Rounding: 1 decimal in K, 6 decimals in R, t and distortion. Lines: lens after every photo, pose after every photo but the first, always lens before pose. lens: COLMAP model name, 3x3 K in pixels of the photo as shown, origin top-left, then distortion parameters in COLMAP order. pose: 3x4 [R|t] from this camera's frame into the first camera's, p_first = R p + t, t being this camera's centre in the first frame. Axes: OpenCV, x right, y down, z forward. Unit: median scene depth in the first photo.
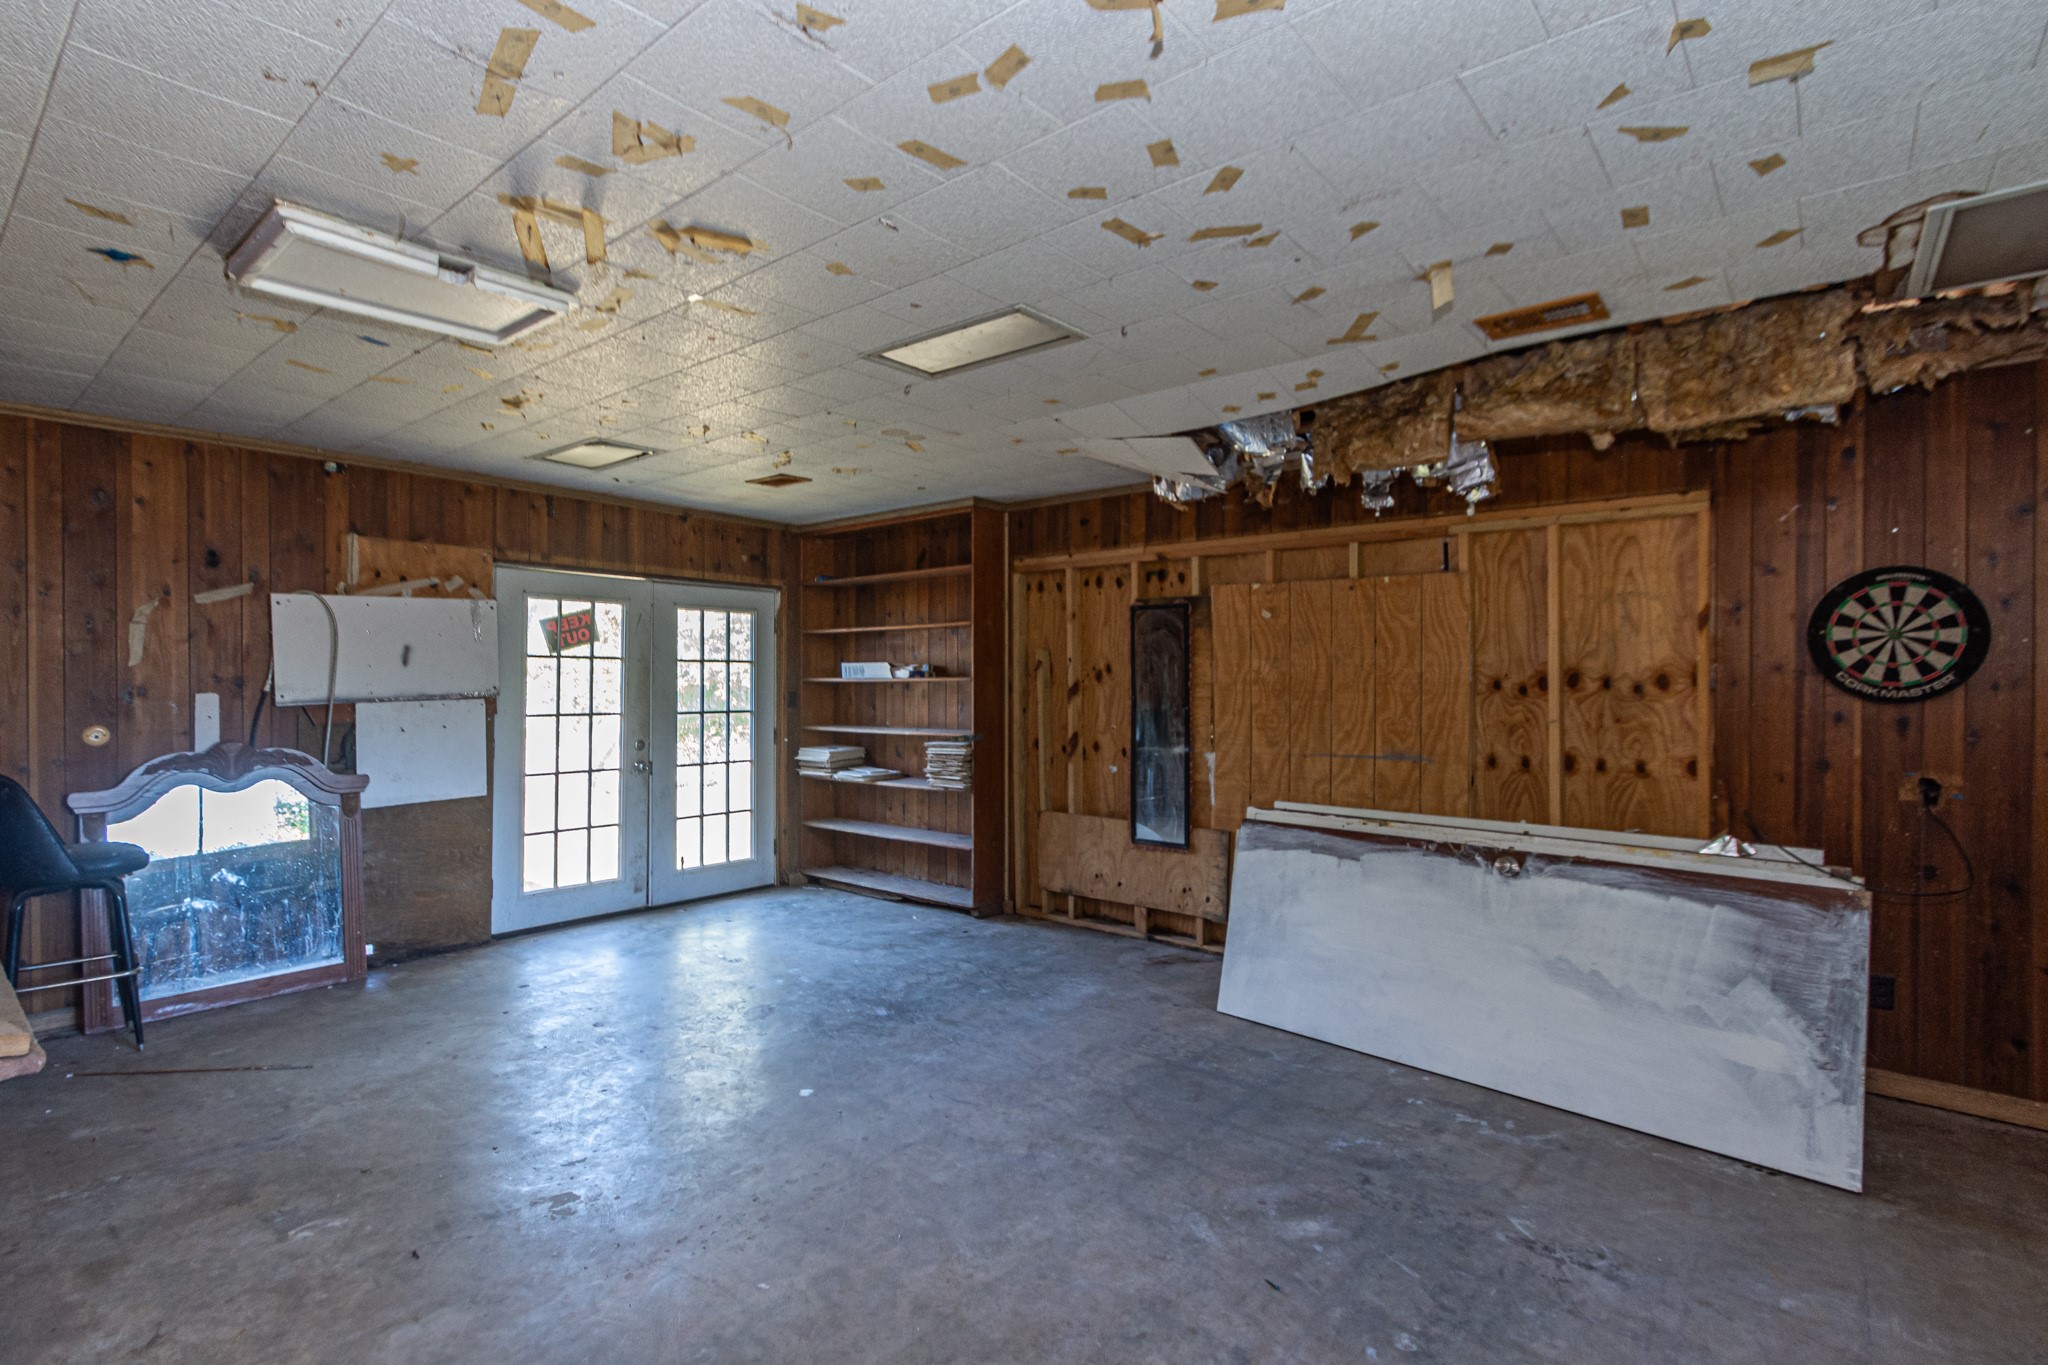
lens RADIAL K [[940.8, 0, 1043.2], [0, 940.8, 683.6], [0, 0, 1]] dist [0.008063, -0.003230]
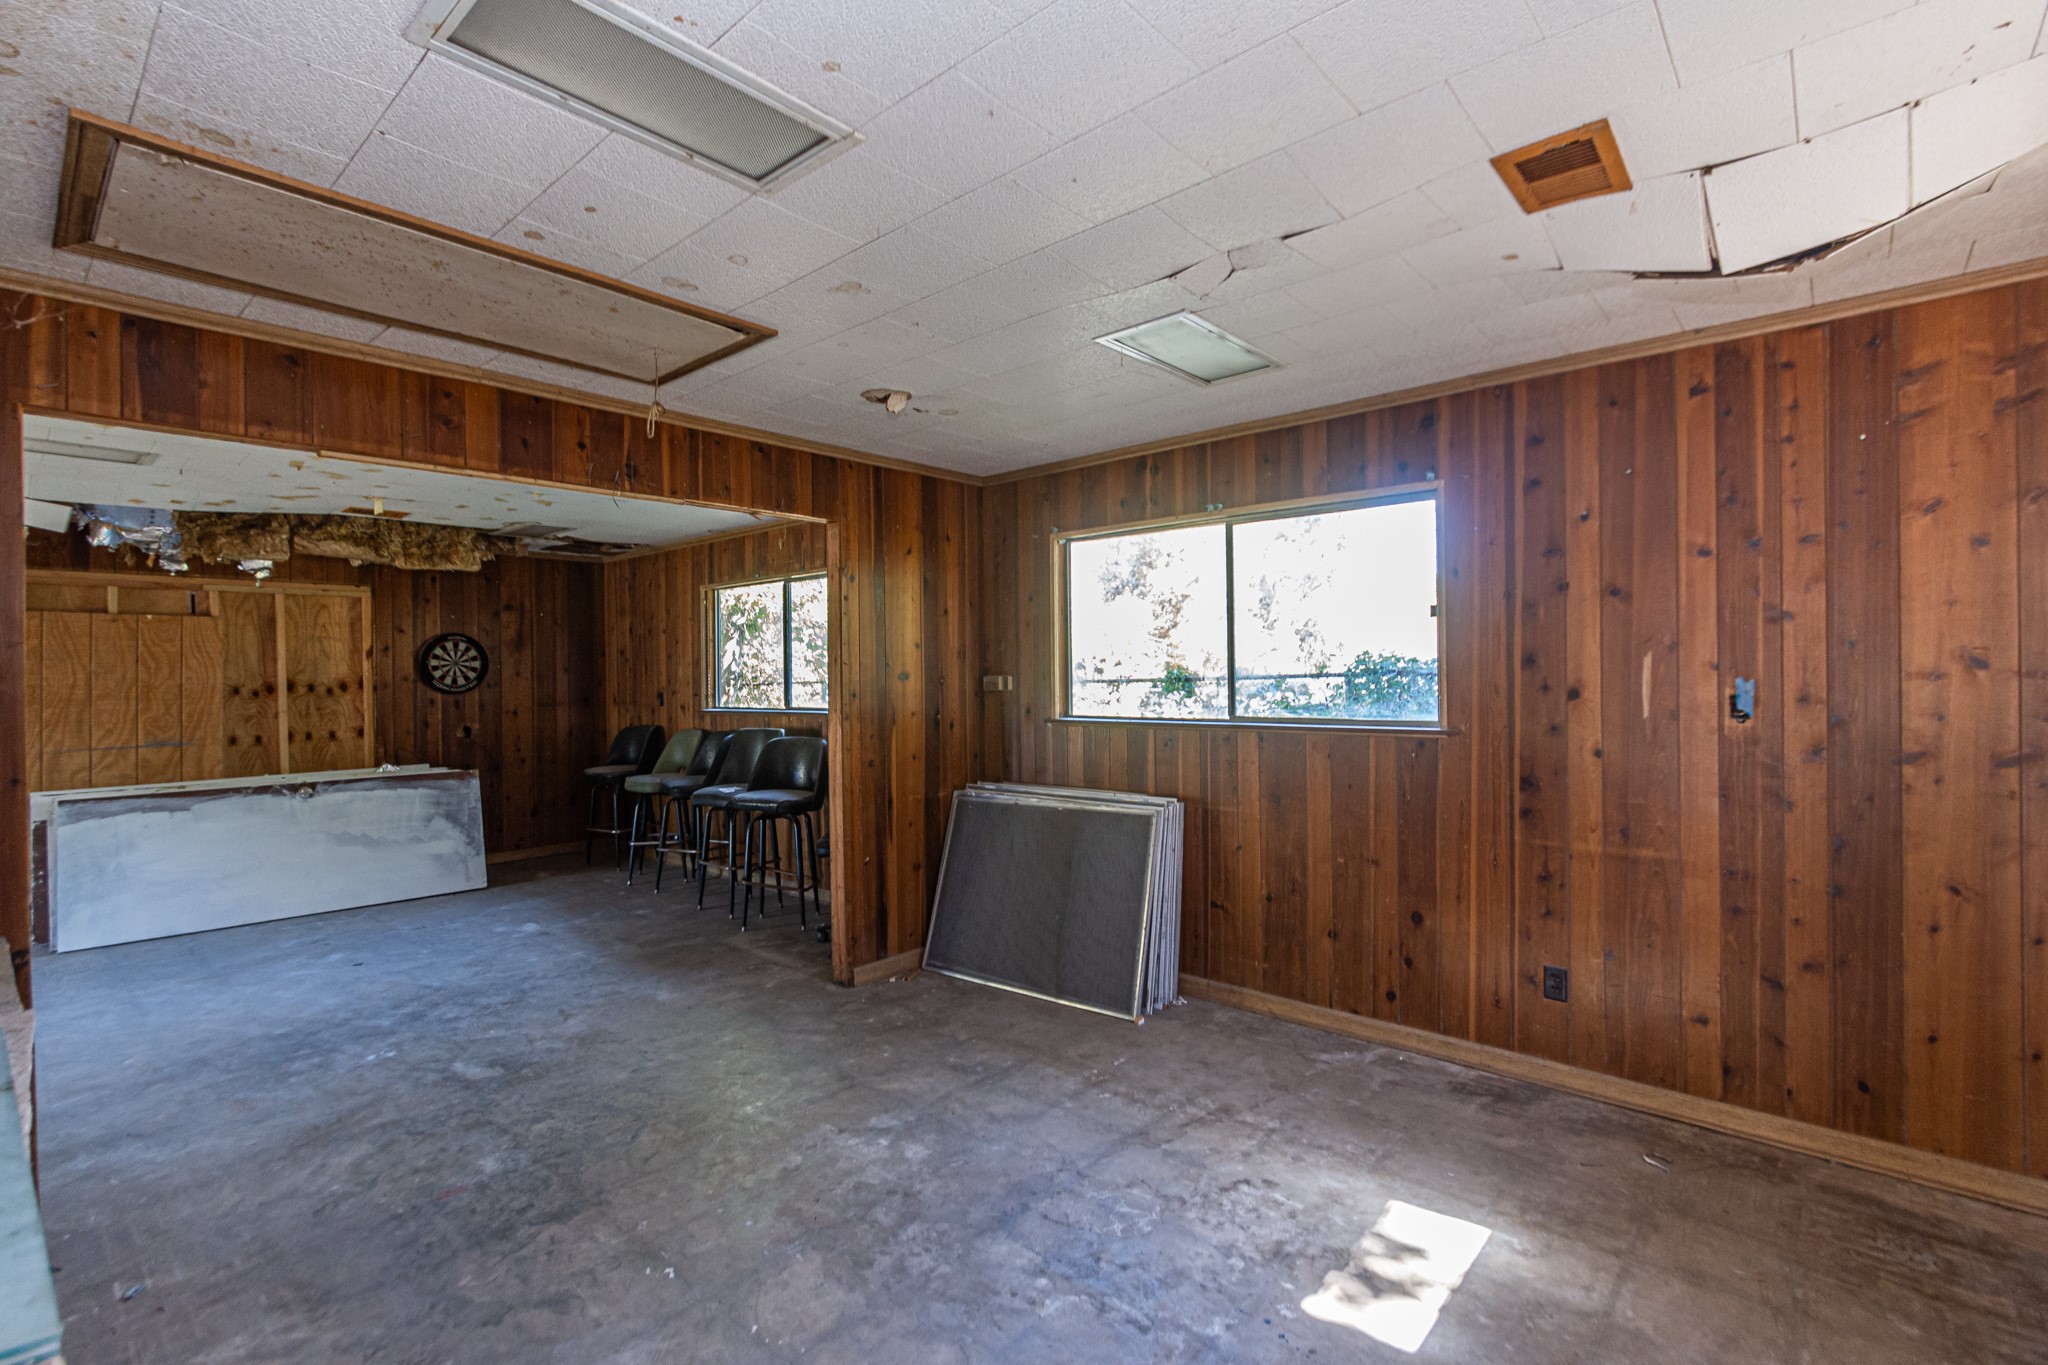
lens RADIAL K [[940.8, 0, 1041.9], [0, 940.8, 681.5], [0, 0, 1]] dist [0.008063, -0.003230]
pose [[0.013087, -0.008712, 0.999876, -1.146311], [0.024162, 0.999673, 0.008394, 0.005342], [-0.999622, 0.024049, 0.013293, -0.370739]]
